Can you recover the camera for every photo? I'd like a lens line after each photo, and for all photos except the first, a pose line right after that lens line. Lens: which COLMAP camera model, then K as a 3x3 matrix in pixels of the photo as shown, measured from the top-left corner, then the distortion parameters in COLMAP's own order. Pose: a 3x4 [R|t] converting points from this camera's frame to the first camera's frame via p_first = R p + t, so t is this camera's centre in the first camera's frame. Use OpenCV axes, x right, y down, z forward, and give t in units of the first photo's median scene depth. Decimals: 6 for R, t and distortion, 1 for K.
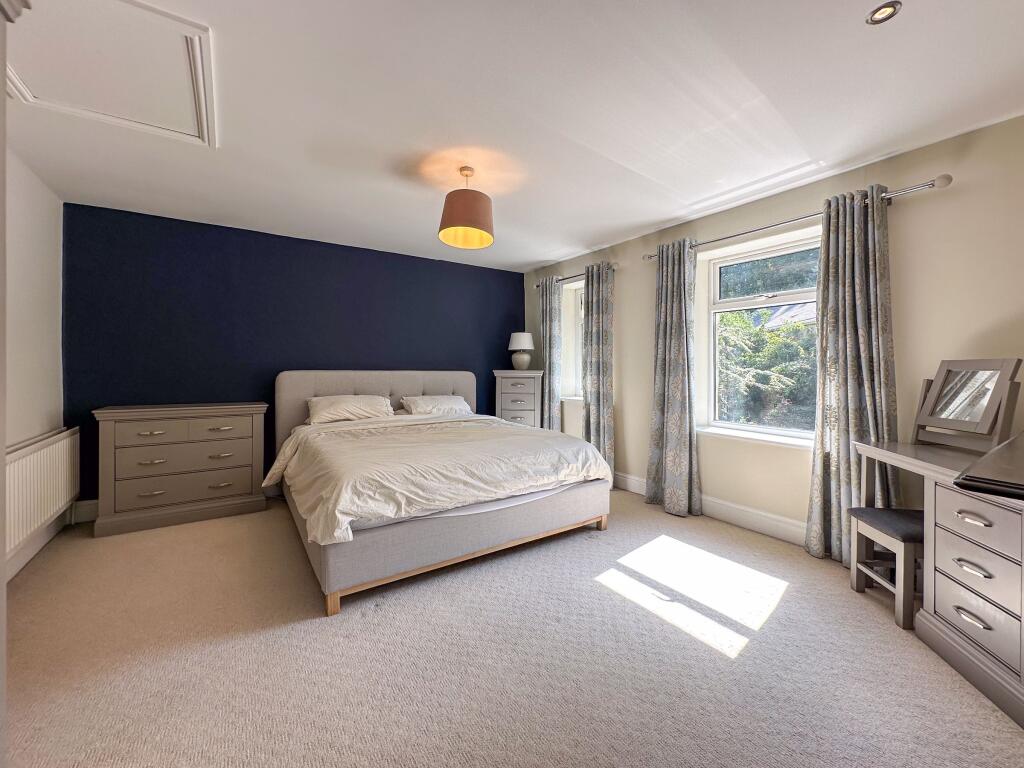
lens RADIAL K [[413.6, 0, 510.7], [0, 413.6, 377.3], [0, 0, 1]] dist [-0.001493, -0.000034]
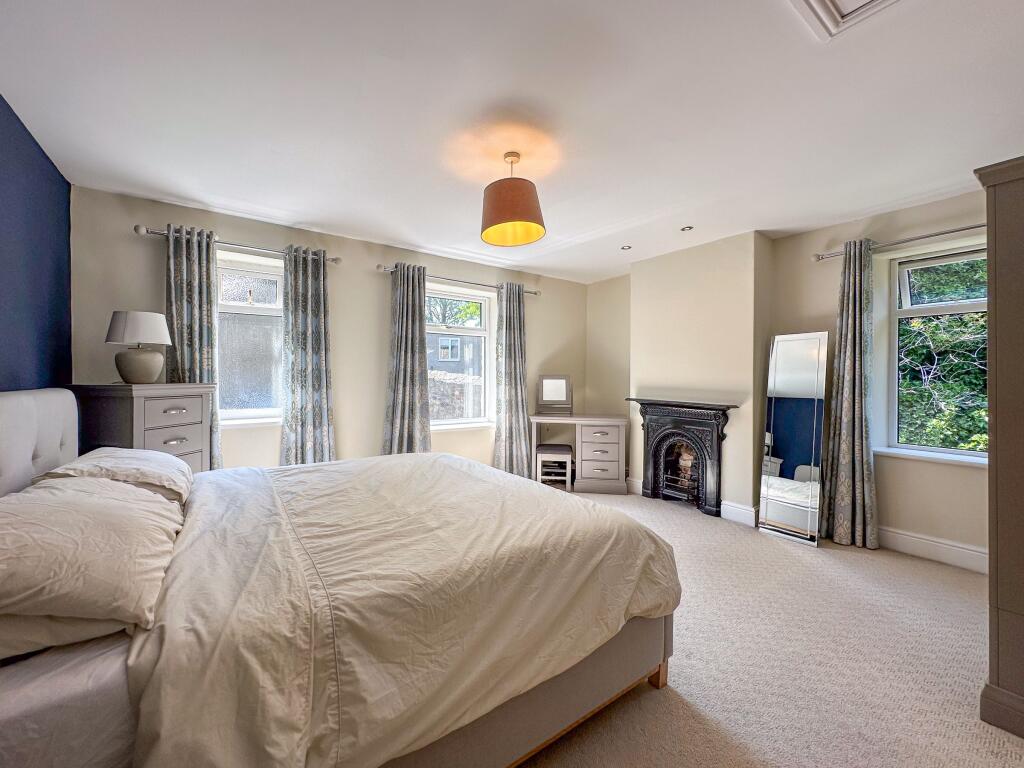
lens RADIAL K [[413.6, 0, 511.0], [0, 413.6, 378.2], [0, 0, 1]] dist [-0.001493, -0.000034]
pose [[-0.032643, -0.011071, 0.999406, -0.659066], [0.014486, 0.999828, 0.011548, -0.028137], [-0.999362, 0.014855, -0.032477, 0.694182]]
